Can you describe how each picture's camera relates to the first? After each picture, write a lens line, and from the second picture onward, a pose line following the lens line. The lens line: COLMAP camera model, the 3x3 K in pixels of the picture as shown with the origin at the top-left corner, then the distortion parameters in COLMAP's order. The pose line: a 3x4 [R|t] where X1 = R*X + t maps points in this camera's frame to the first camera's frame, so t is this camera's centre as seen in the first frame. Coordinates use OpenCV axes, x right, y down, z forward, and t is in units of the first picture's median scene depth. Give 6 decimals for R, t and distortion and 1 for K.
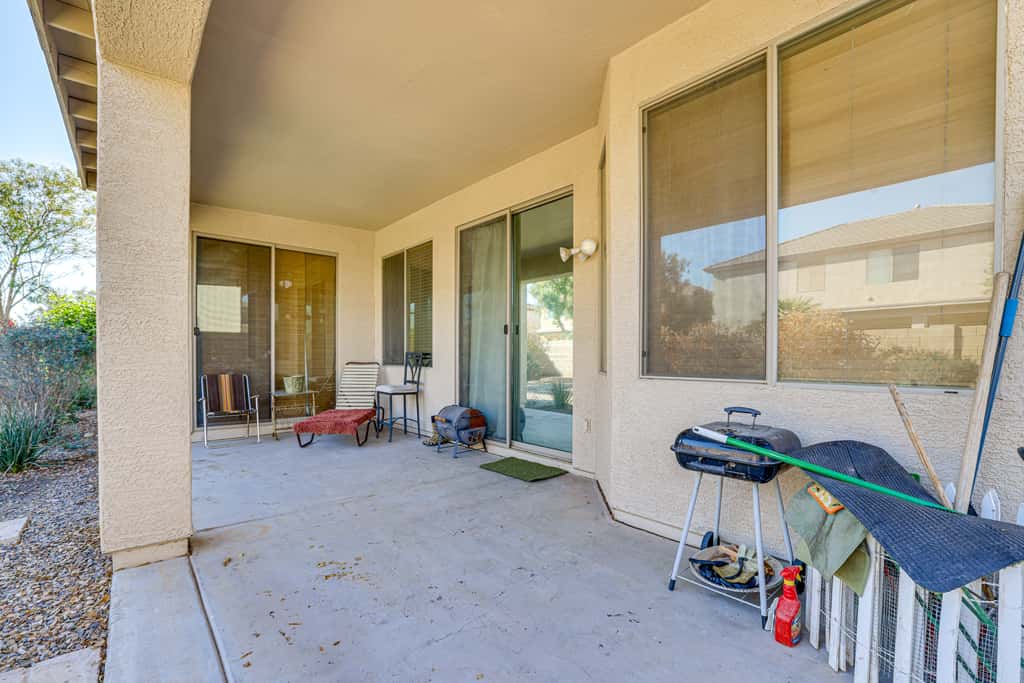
lens RADIAL K [[445.2, 0, 517.8], [0, 445.2, 355.3], [0, 0, 1]] dist [0.016194, -0.000090]
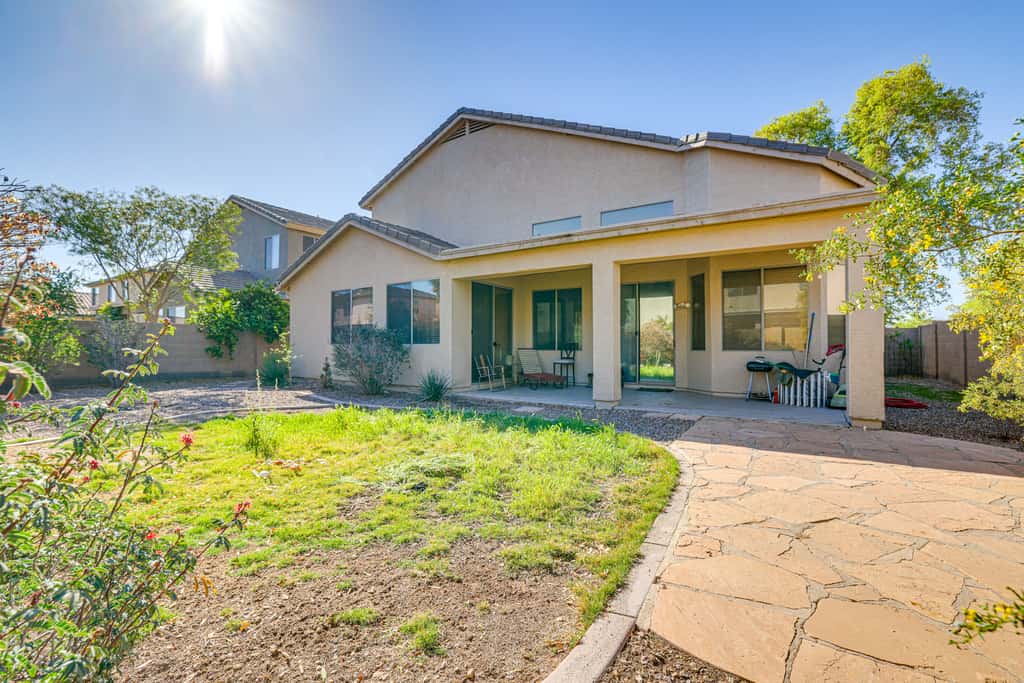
lens RADIAL K [[475.0, 0, 508.6], [0, 475.0, 333.7], [0, 0, 1]] dist [0.001059, 0.000406]
pose [[0.962015, 0.002615, 0.272985, -2.187954], [0.003556, 0.999749, -0.022108, -0.004199], [-0.272974, 0.022239, 0.961764, -1.929400]]
